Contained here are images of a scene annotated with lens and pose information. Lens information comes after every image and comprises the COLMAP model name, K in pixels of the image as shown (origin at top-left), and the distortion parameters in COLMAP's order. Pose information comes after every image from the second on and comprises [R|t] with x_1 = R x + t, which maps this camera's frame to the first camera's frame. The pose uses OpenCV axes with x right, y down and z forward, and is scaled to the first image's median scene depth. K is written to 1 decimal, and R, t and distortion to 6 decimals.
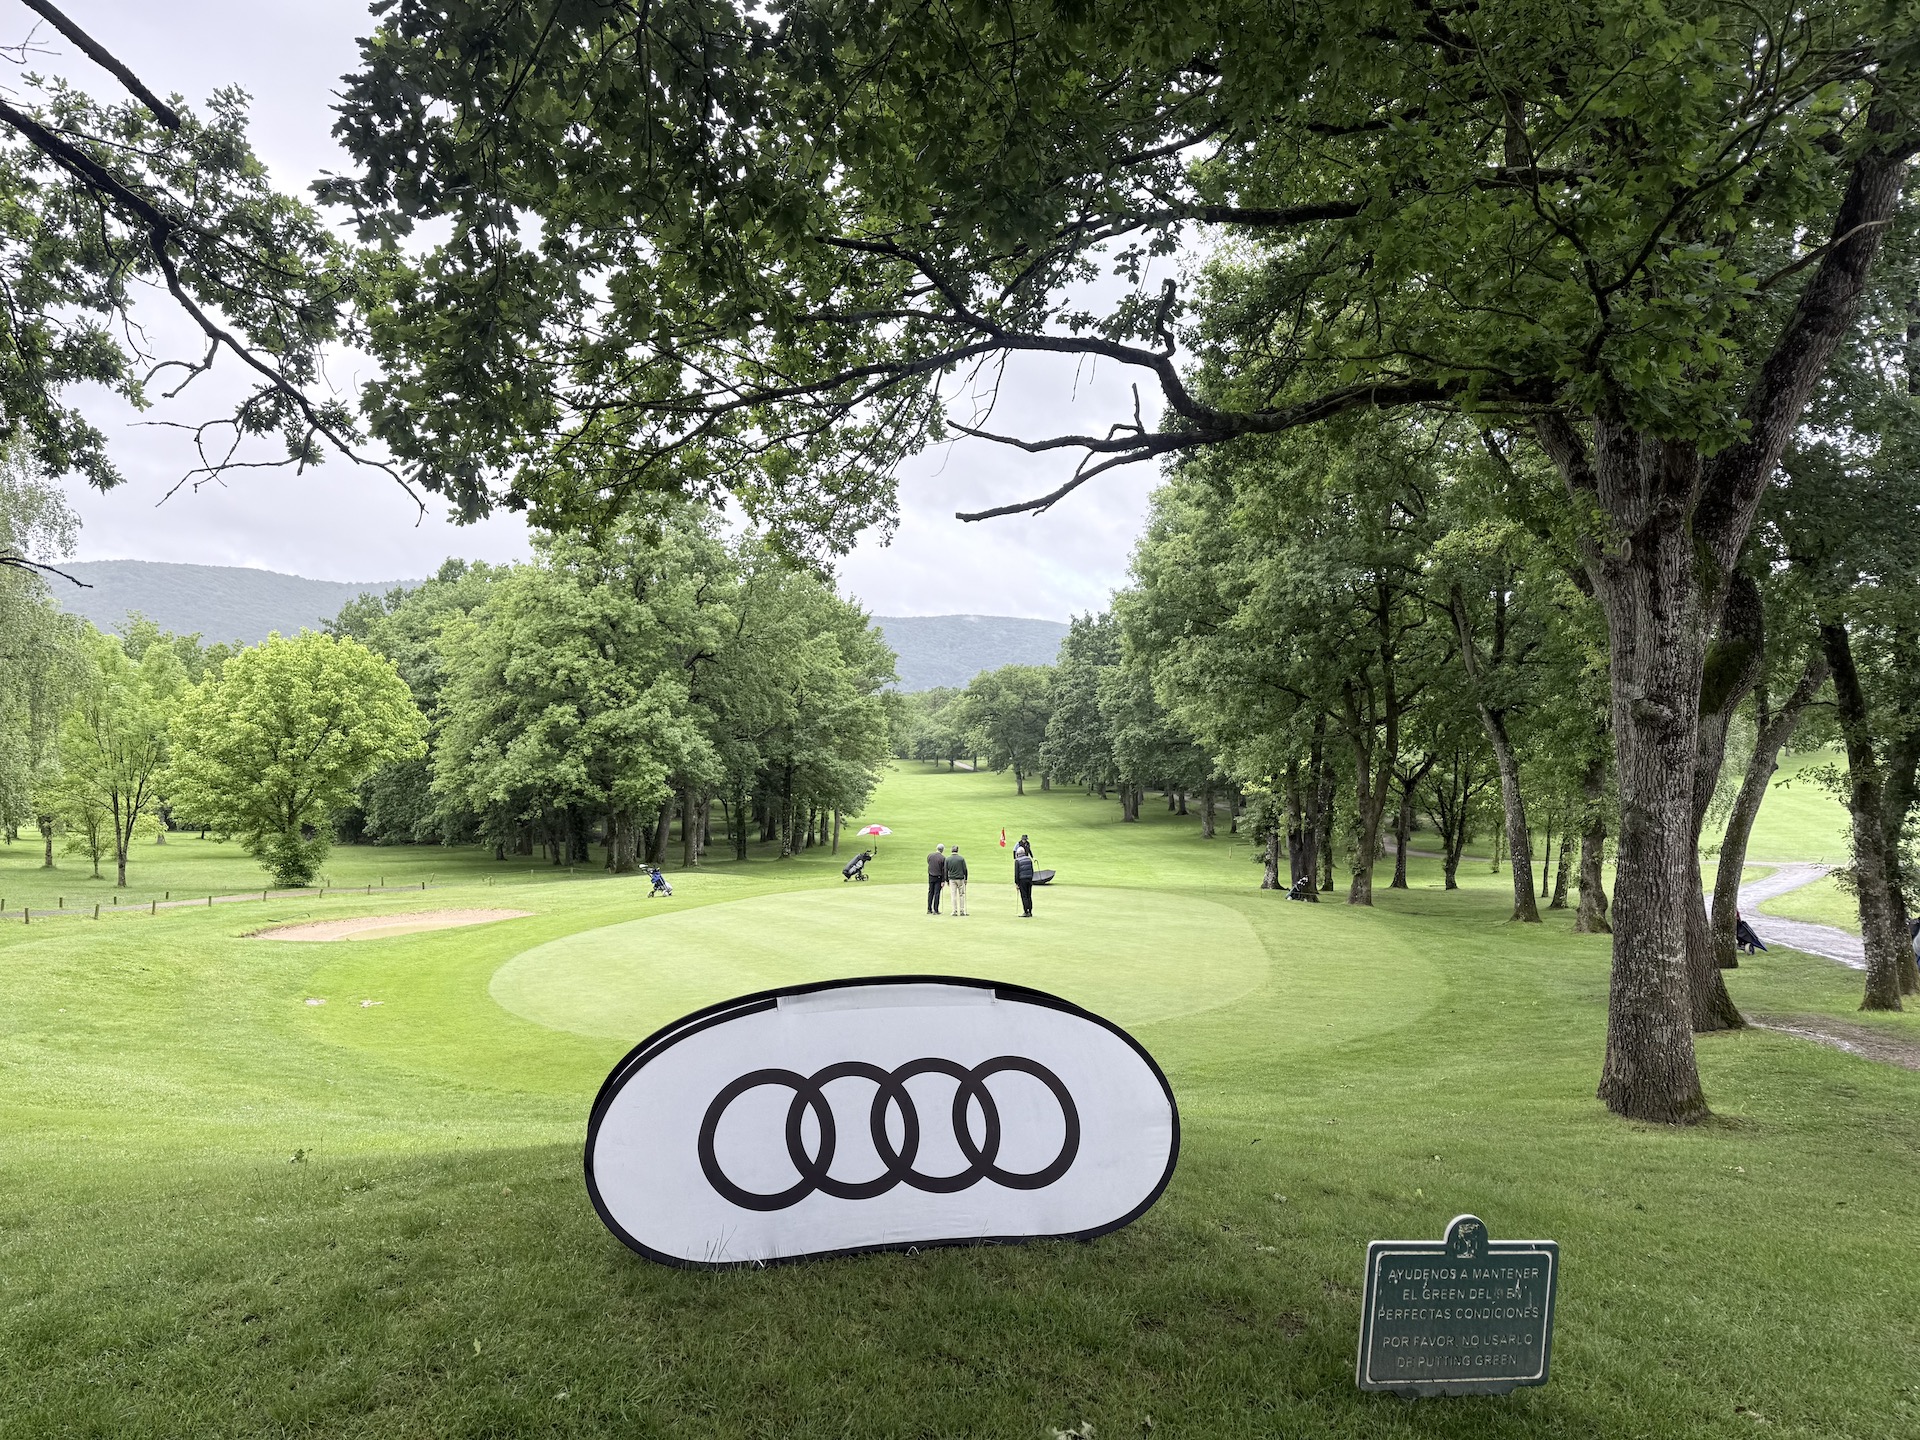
lens RADIAL K [[1336.2, 0, 972.2], [0, 1336.2, 716.5], [0, 0, 1]] dist [0.071007, -0.089970]
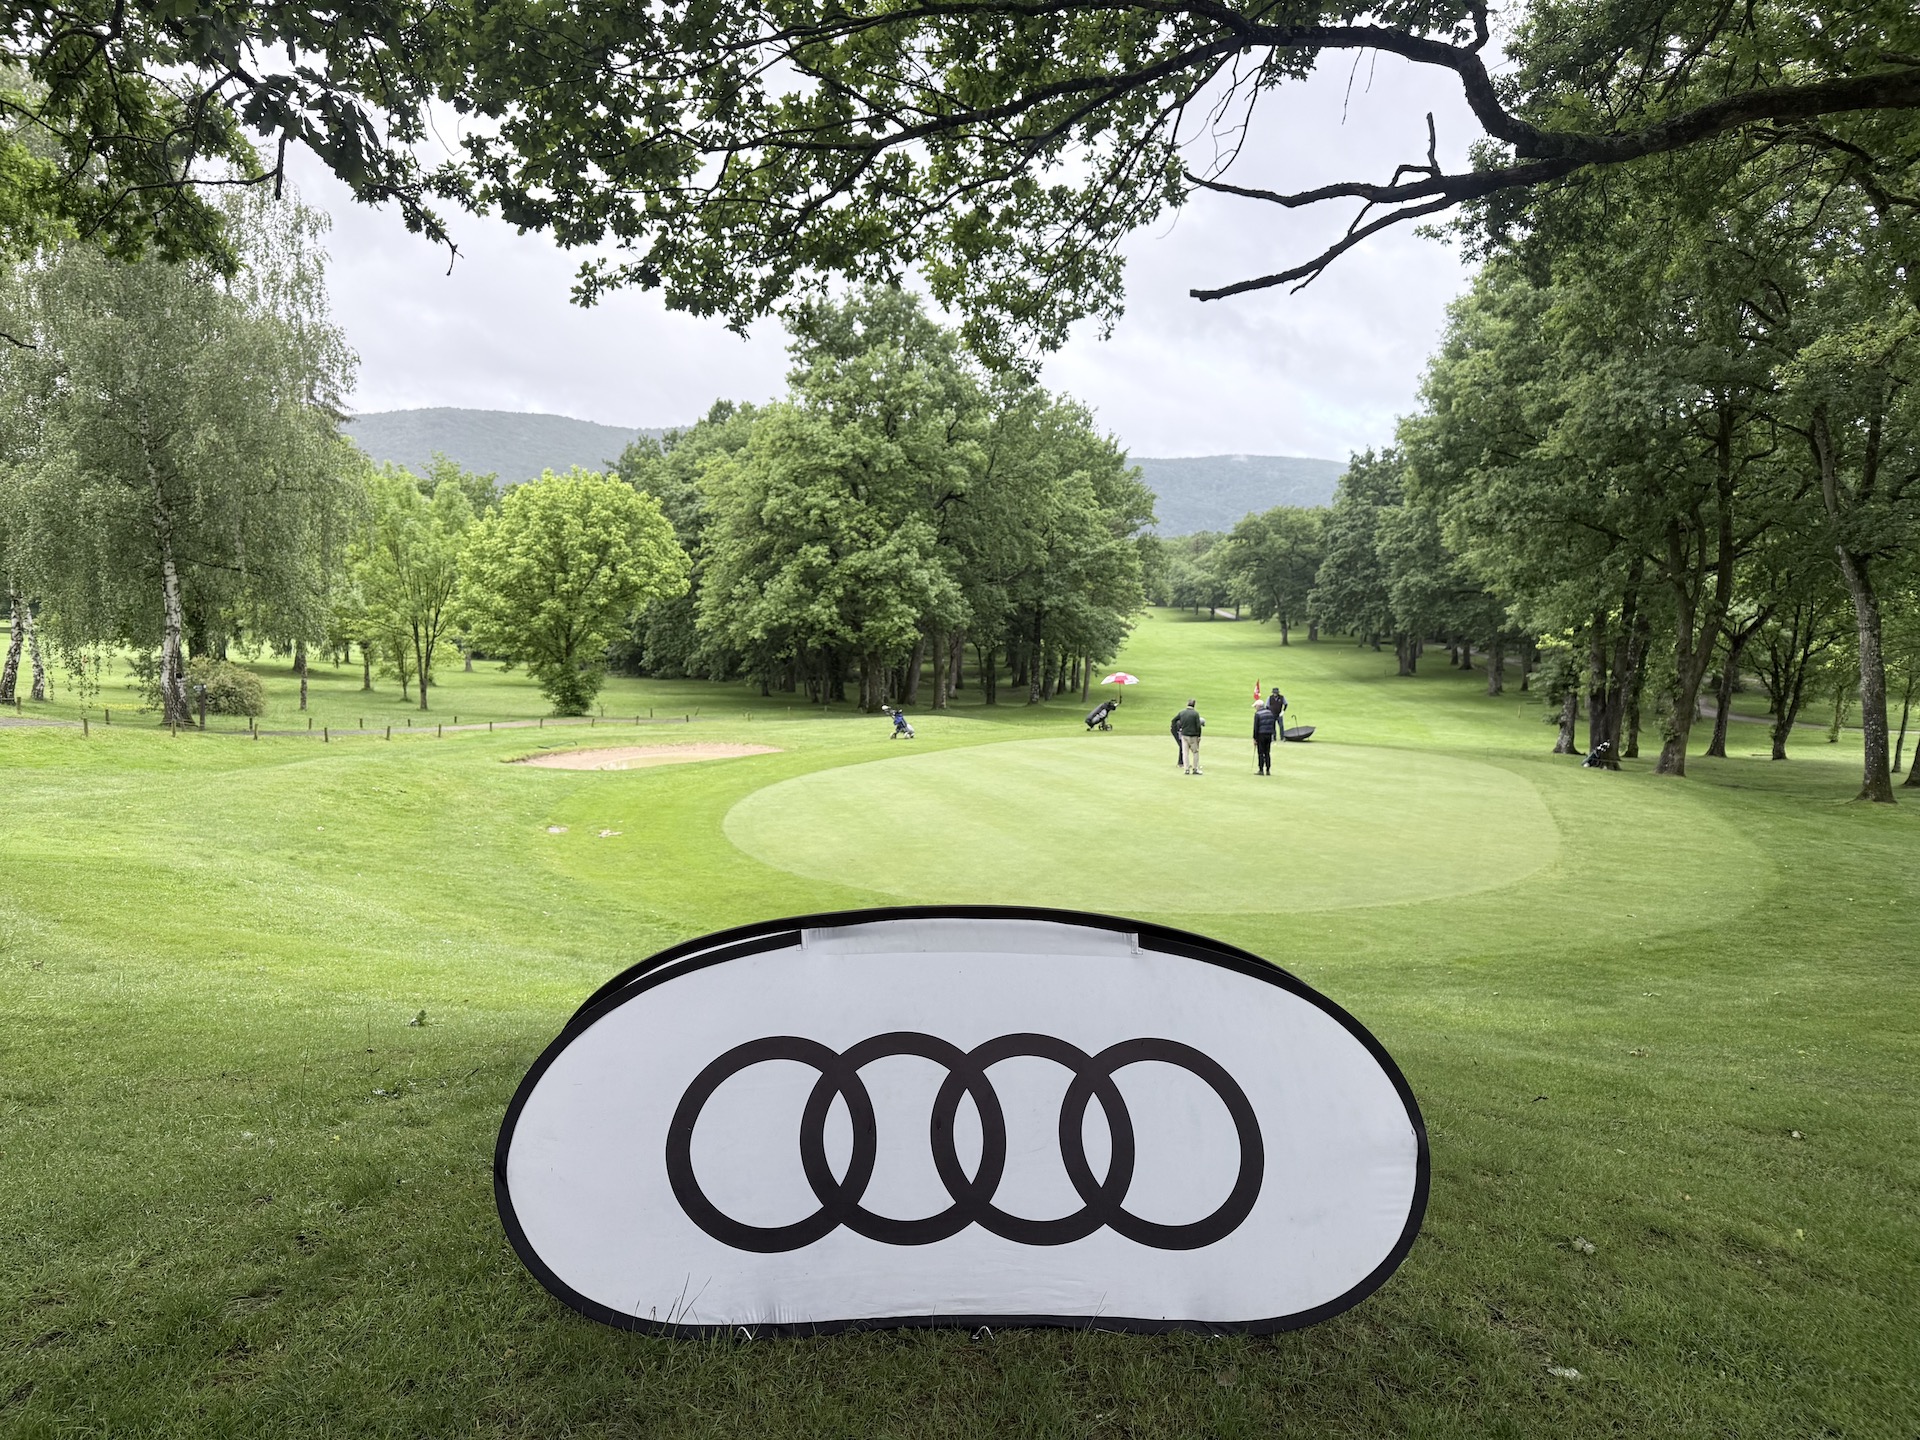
lens RADIAL K [[1336.2, 0, 953.7], [0, 1336.2, 728.3], [0, 0, 1]] dist [0.071007, -0.089970]
pose [[0.978385, 0.034380, -0.203912, 0.006238], [-0.009019, 0.992239, 0.124020, 0.002872], [0.206593, -0.119500, 0.971102, 0.039657]]
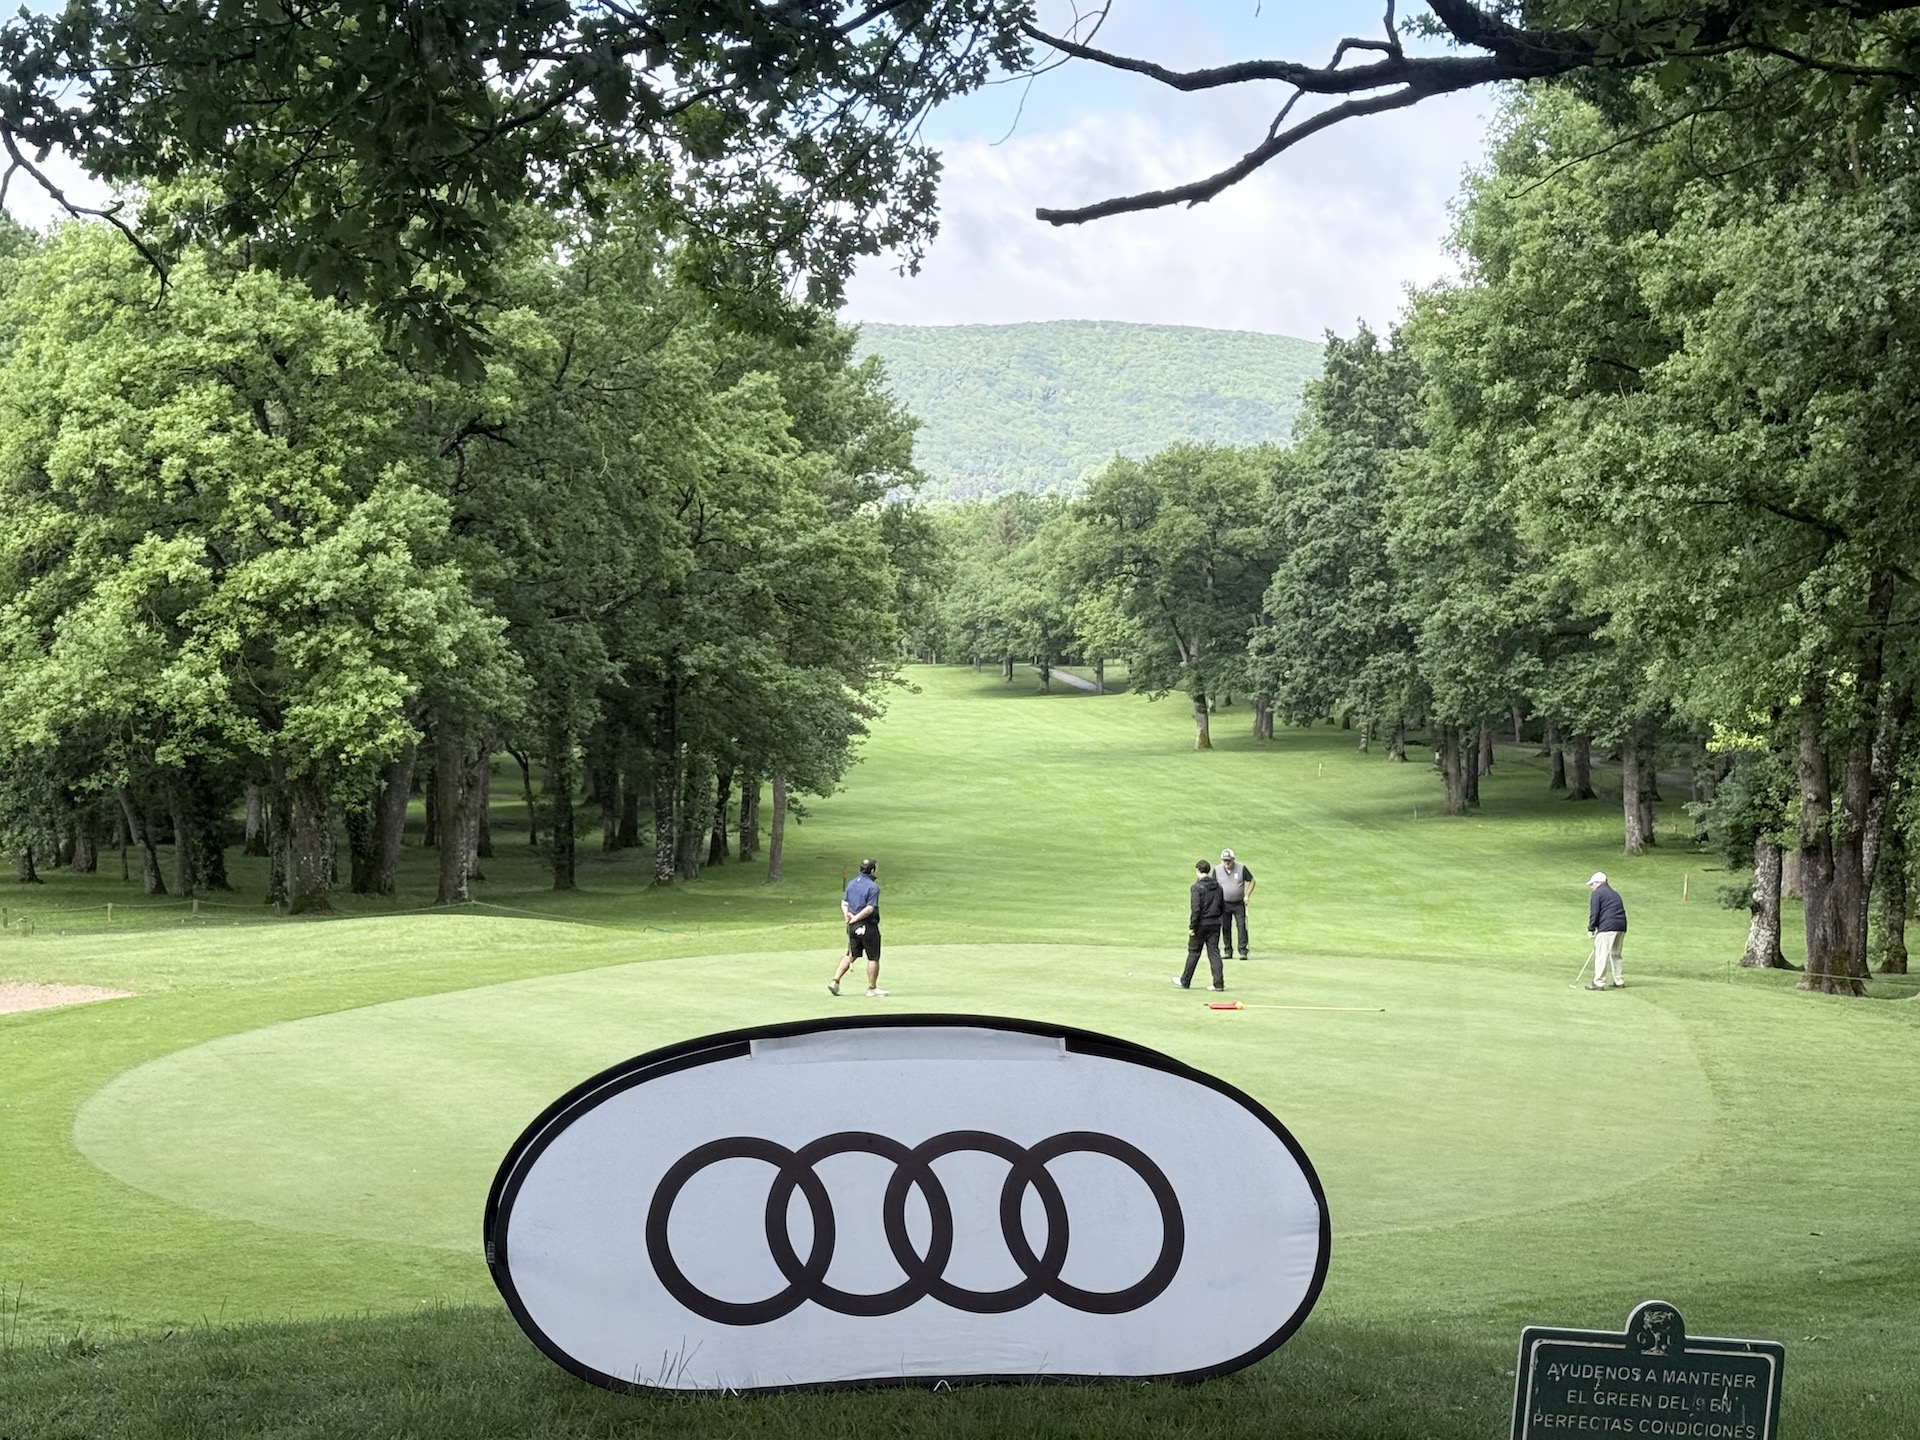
lens RADIAL K [[3180.5, 0, 964.2], [0, 3180.5, 692.8], [0, 0, 1]] dist [0.098351, 0.000000]
pose [[0.999102, 0.009632, -0.041253, 0.003320], [-0.007902, 0.999091, 0.041899, -0.004218], [0.041619, -0.041536, 0.998270, -0.066477]]
